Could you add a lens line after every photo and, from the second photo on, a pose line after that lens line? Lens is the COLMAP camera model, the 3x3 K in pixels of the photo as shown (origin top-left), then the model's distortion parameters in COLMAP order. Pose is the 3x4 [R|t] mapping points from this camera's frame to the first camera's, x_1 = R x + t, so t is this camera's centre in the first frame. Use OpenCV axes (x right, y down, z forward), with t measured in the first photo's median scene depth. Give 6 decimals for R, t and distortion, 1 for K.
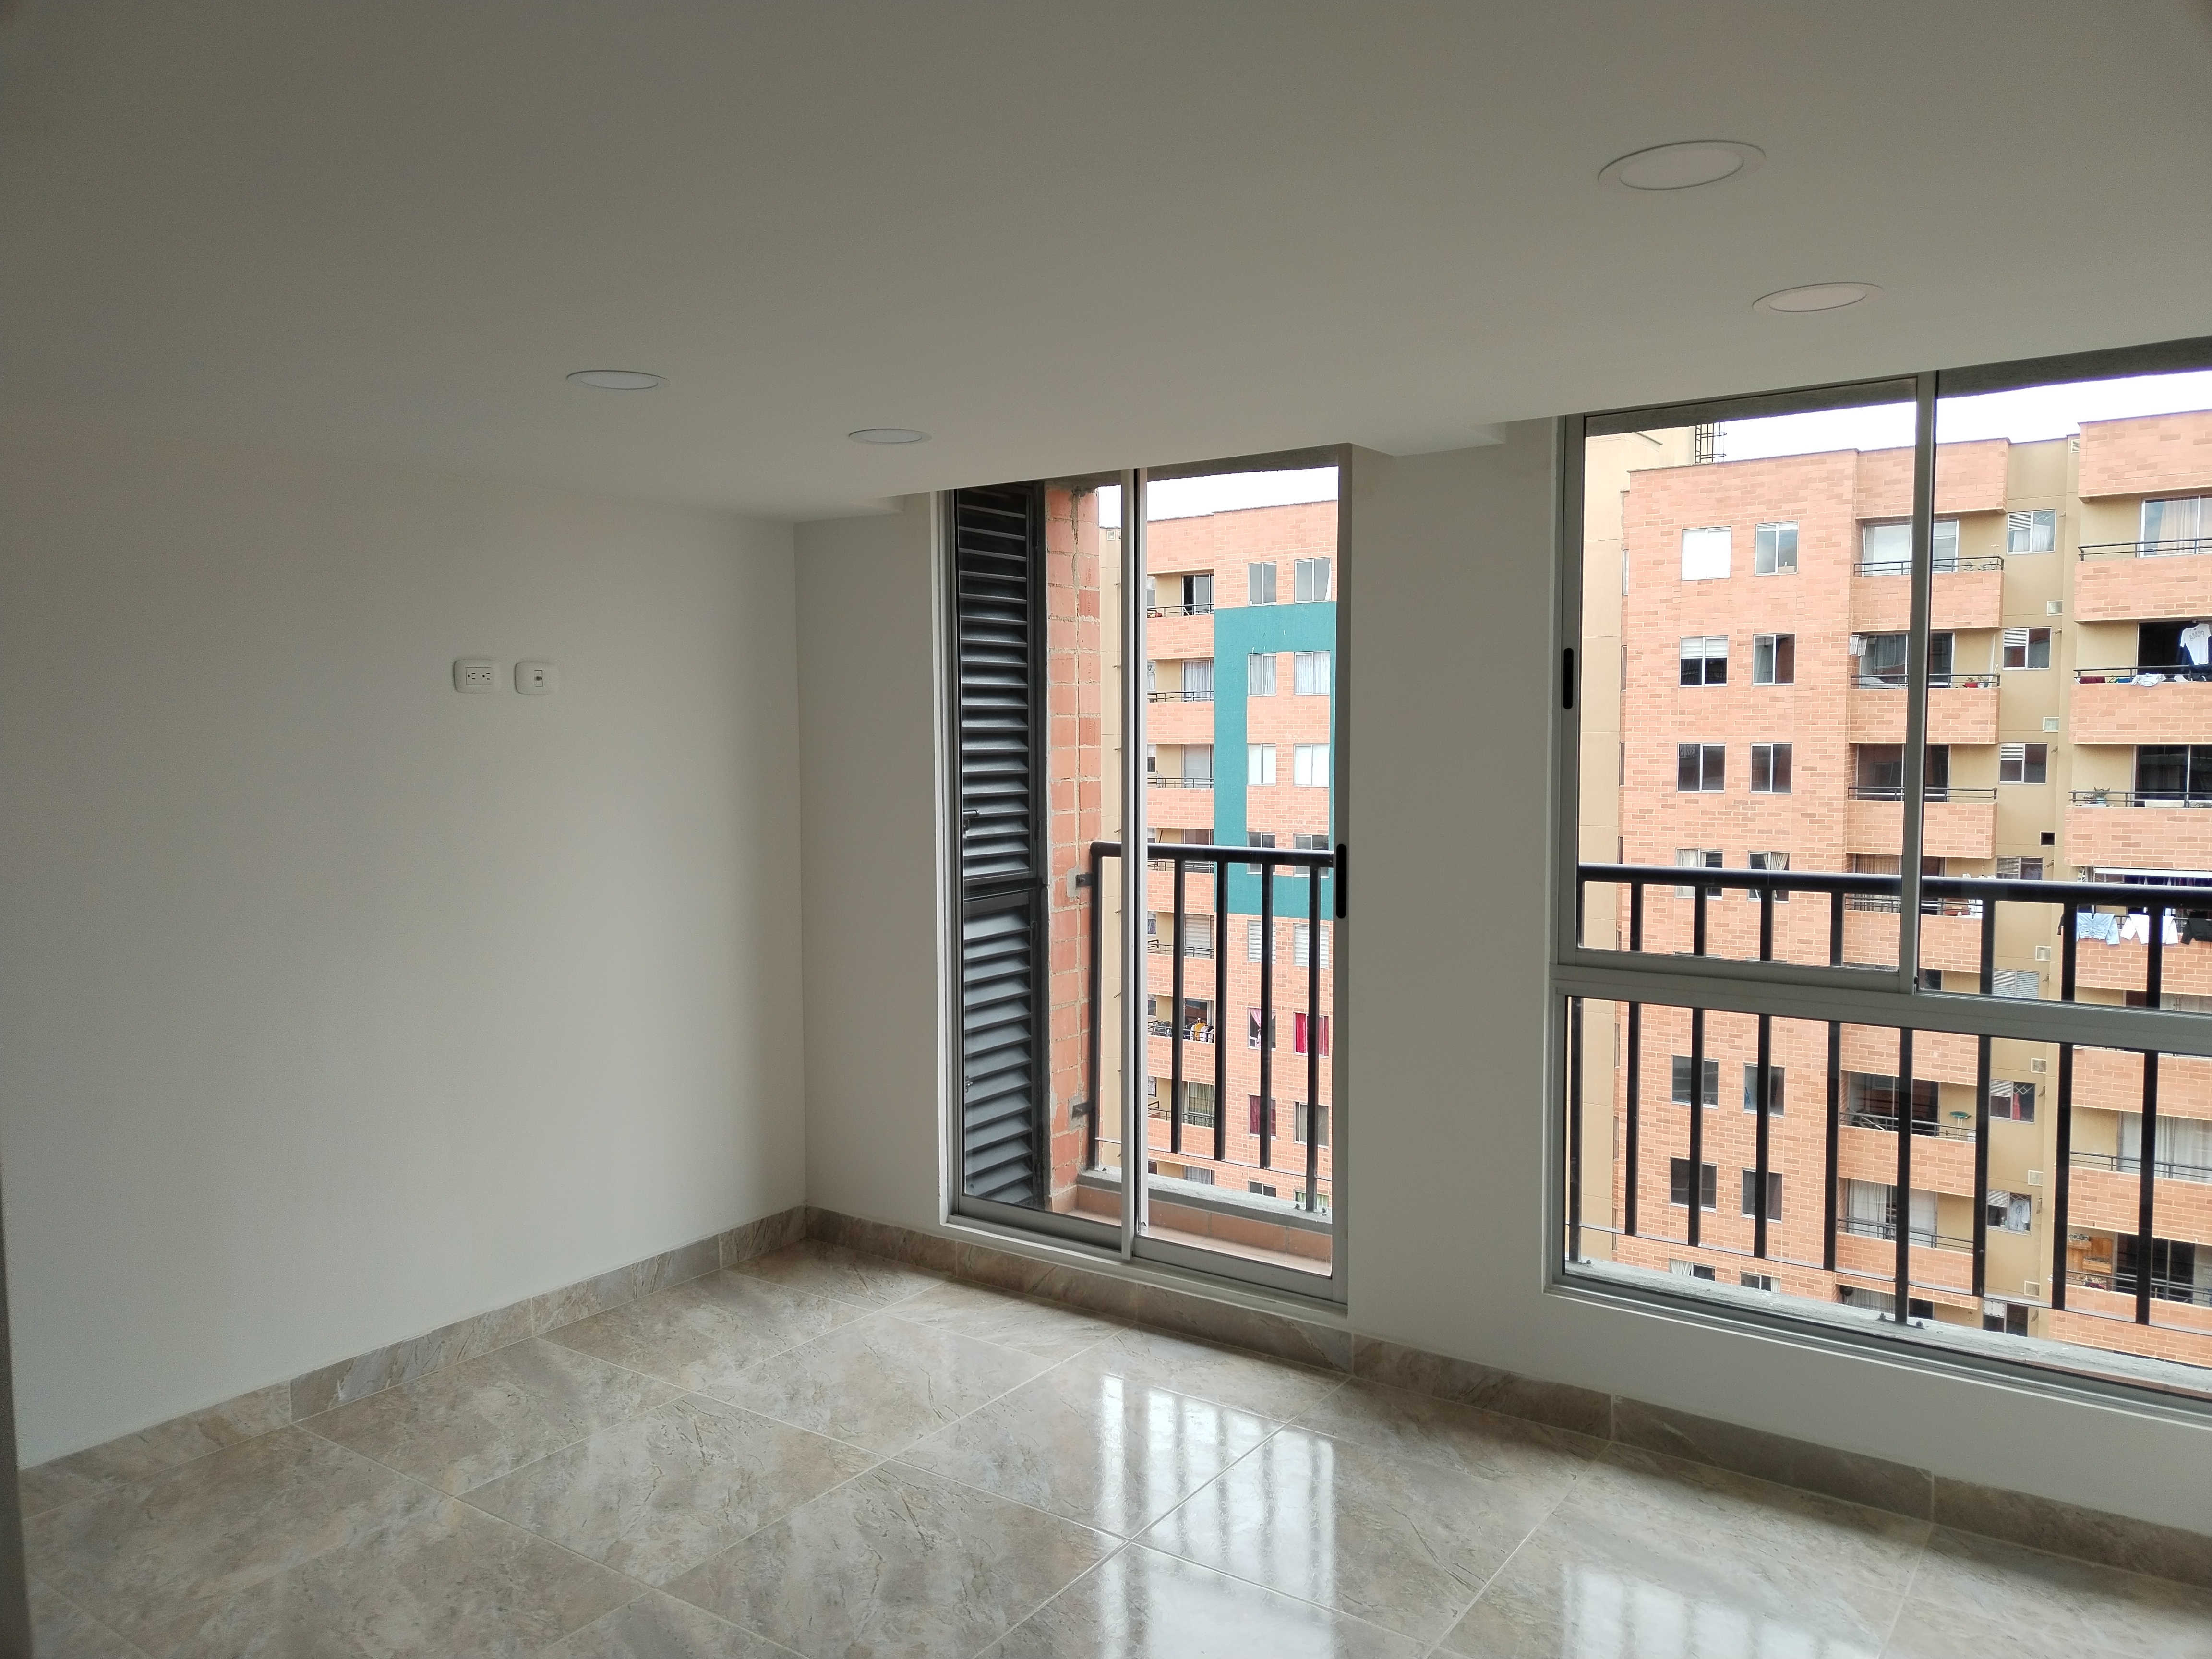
lens RADIAL K [[1618.8, 0, 1103.3], [0, 1618.8, 834.2], [0, 0, 1]] dist [0.042841, -0.035883]
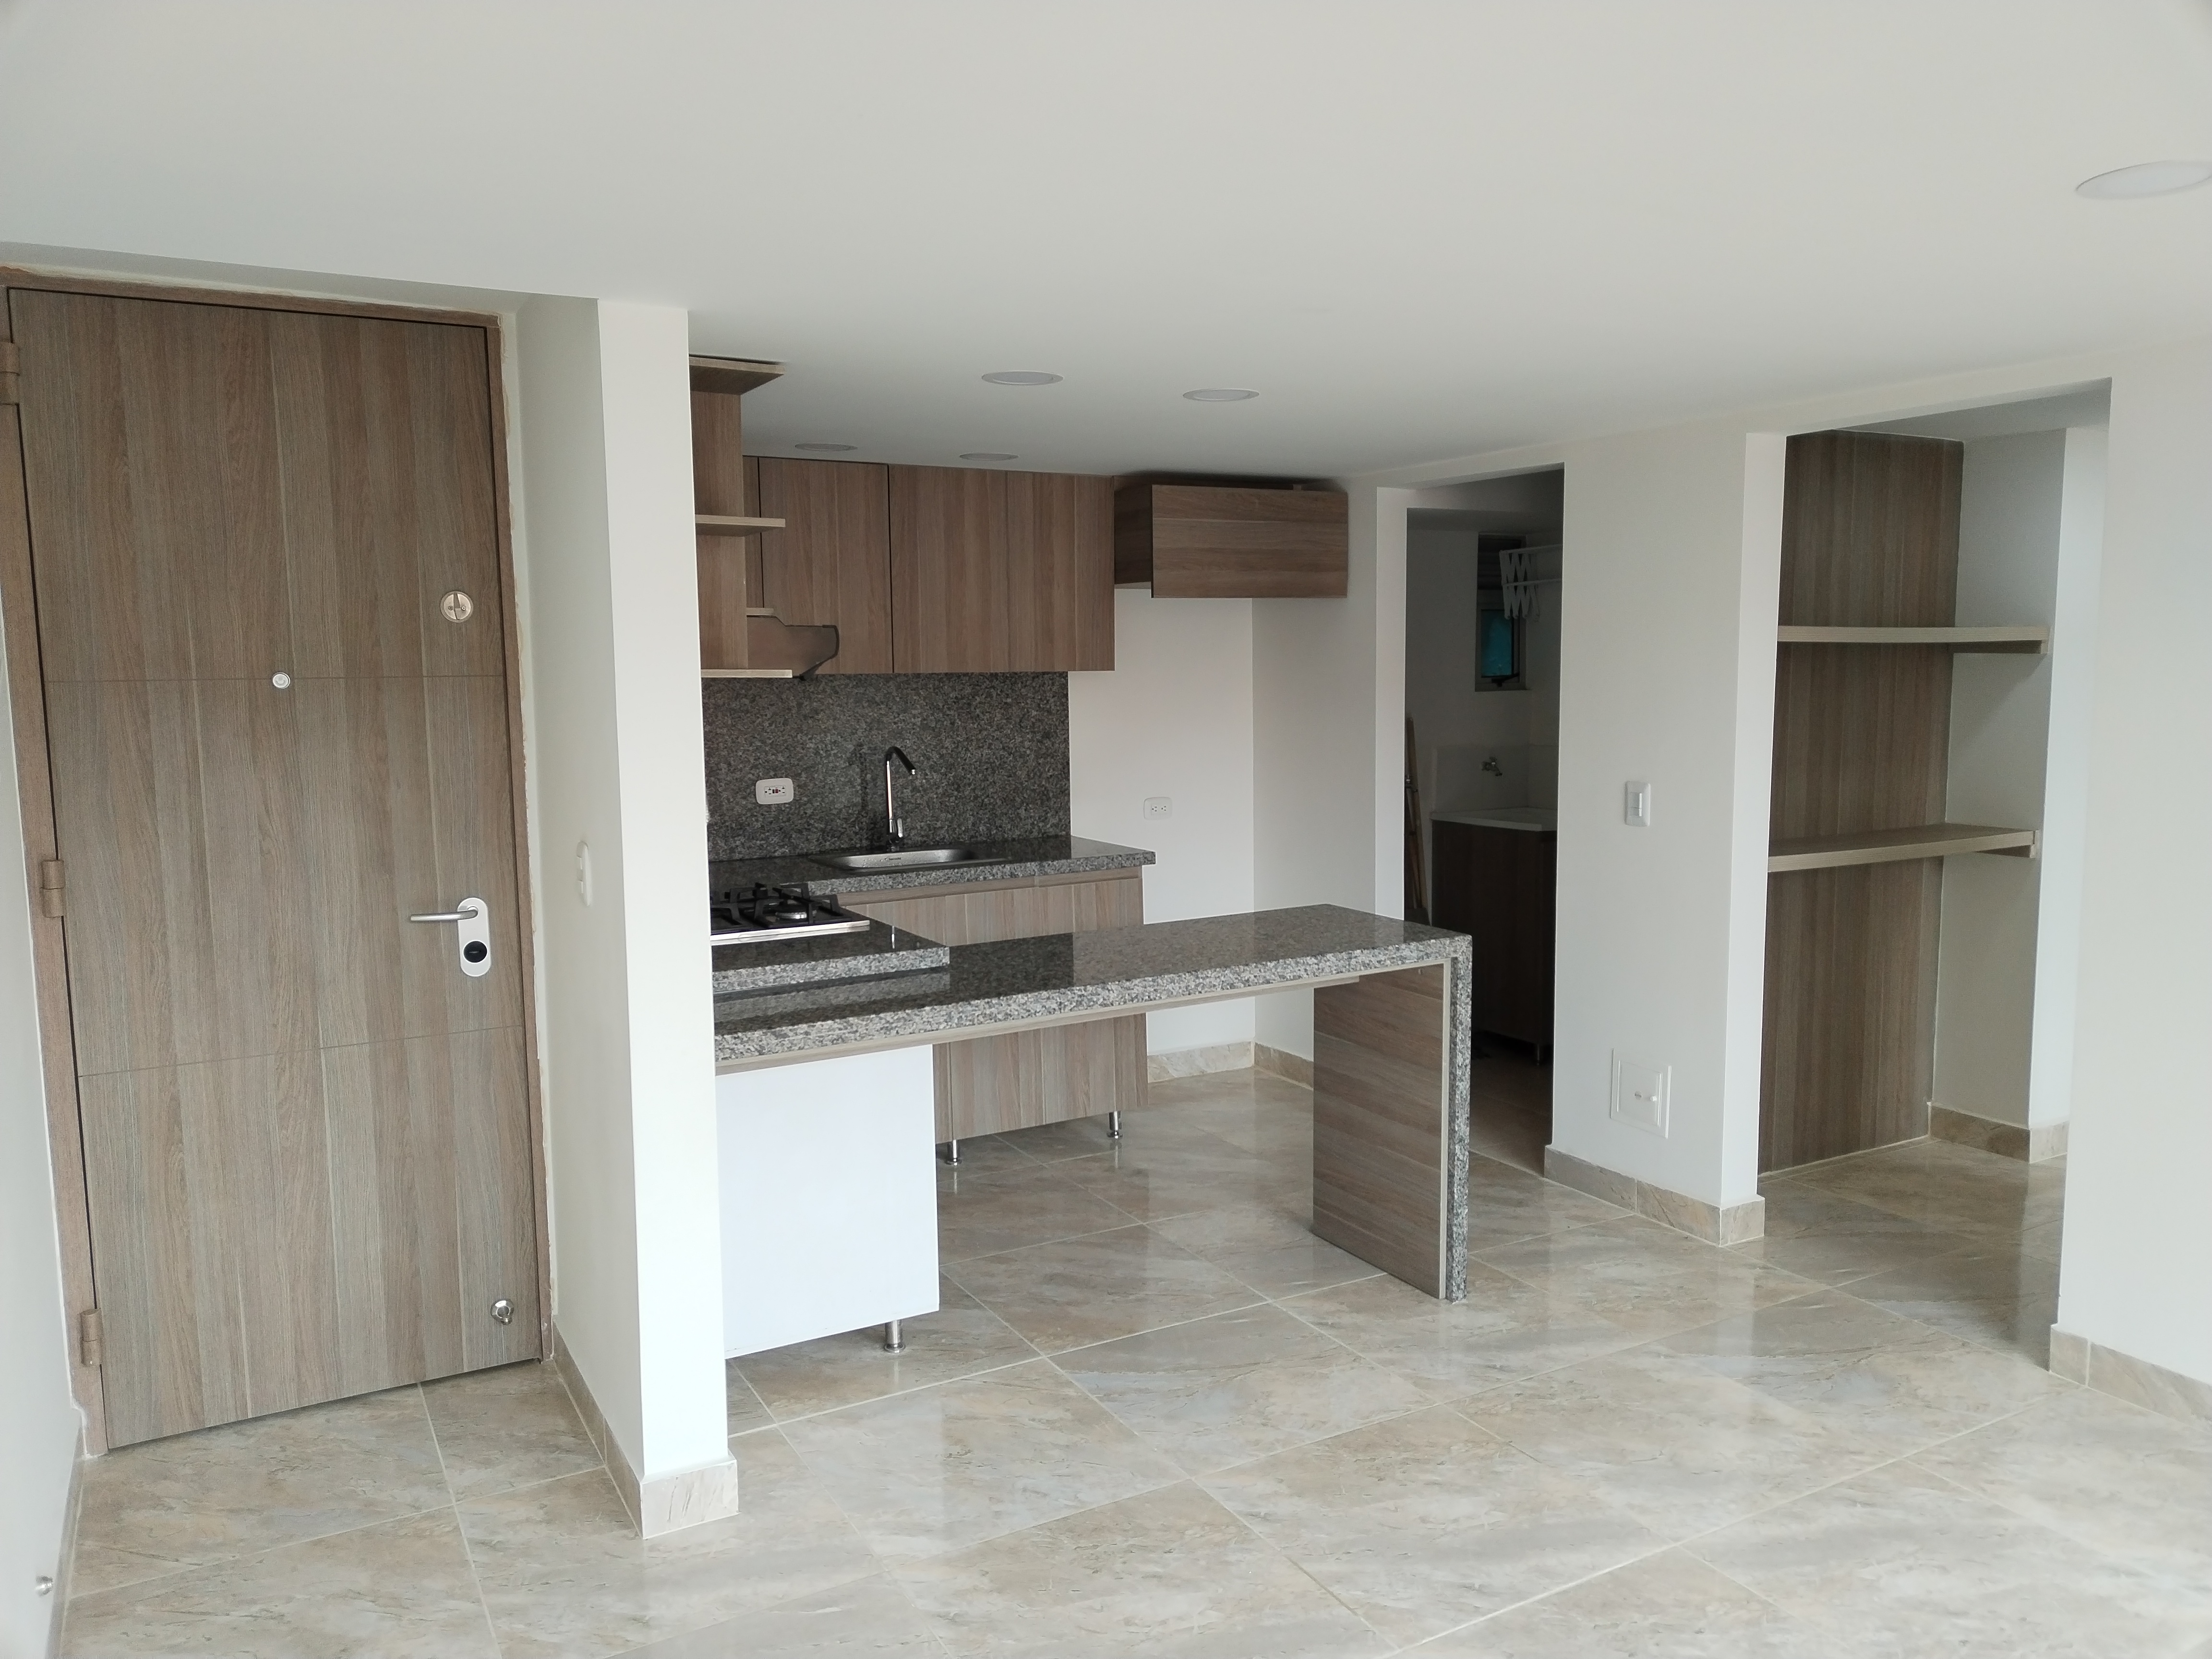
lens RADIAL K [[1618.8, 0, 1106.4], [0, 1618.8, 832.0], [0, 0, 1]] dist [0.042841, -0.035883]
pose [[-0.429643, 0.107599, -0.896566, 0.520114], [-0.052159, 0.988261, 0.143598, -0.059217], [0.901491, 0.108460, -0.418986, 0.801432]]
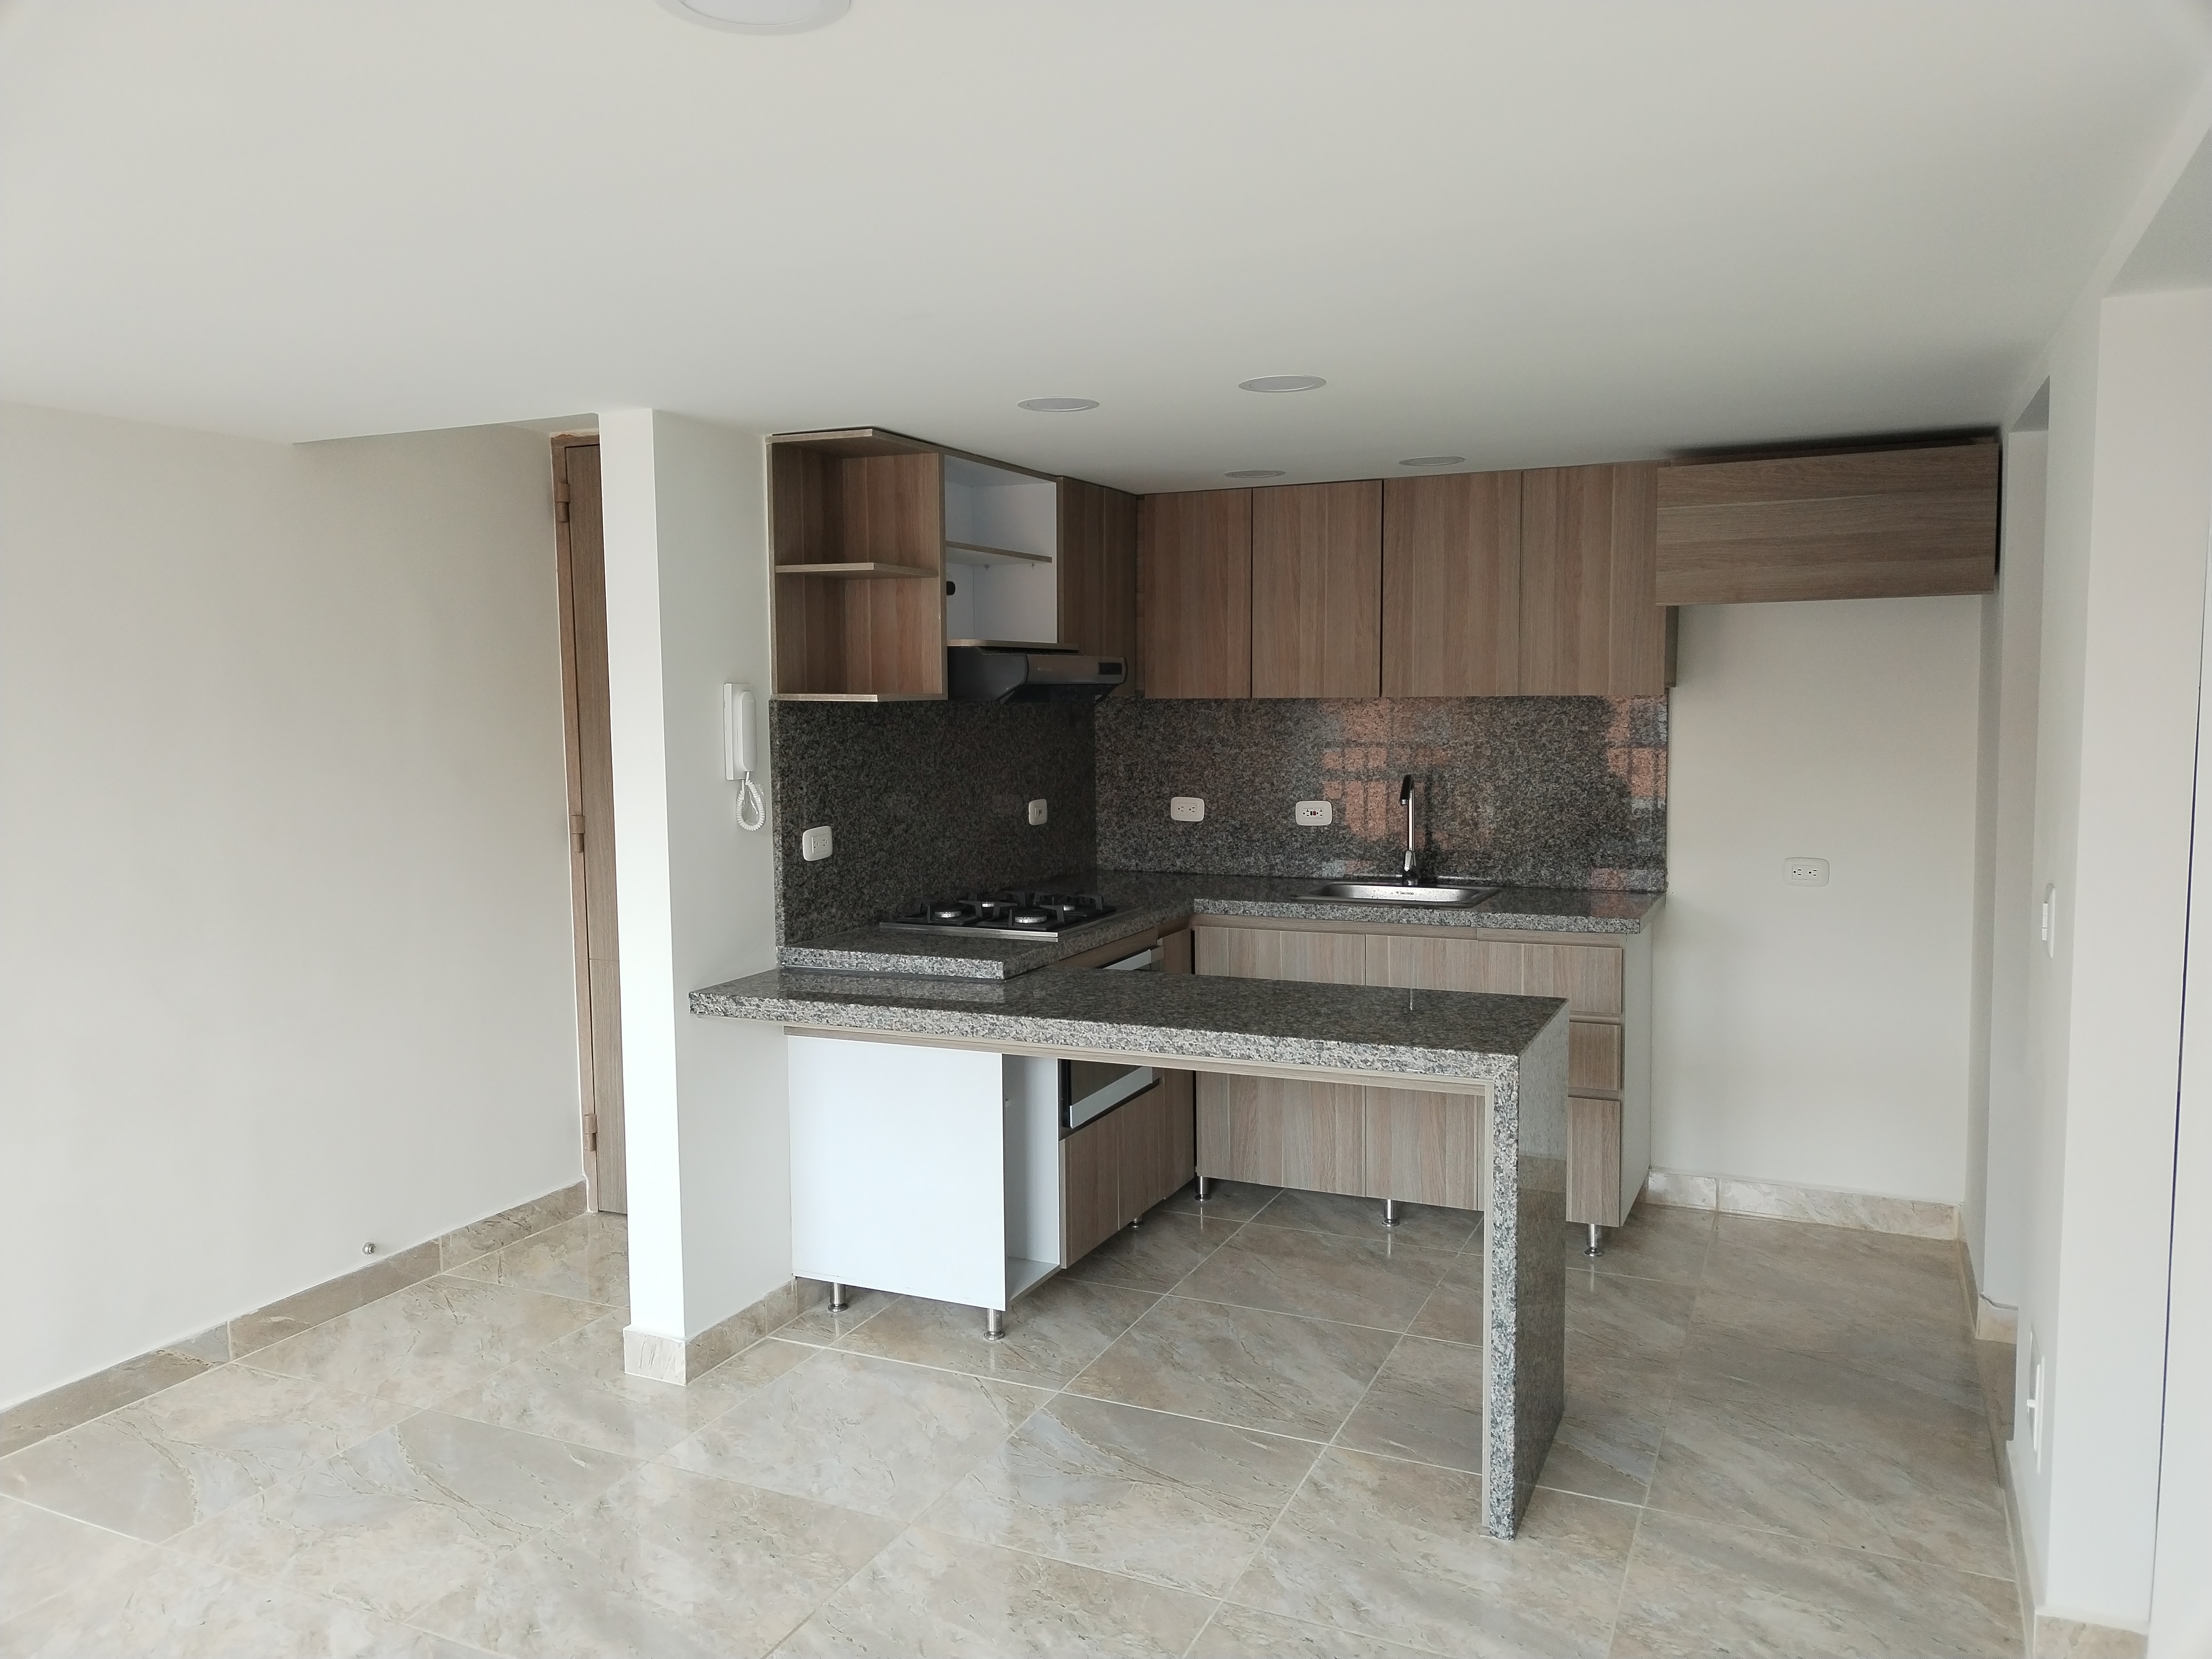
lens RADIAL K [[1618.8, 0, 1103.0], [0, 1618.8, 828.4], [0, 0, 1]] dist [0.042841, -0.035883]
pose [[-0.983870, 0.031037, -0.176174, -0.271447], [0.003043, 0.987595, 0.156995, -0.090144], [0.178861, 0.153927, -0.971759, 1.352161]]
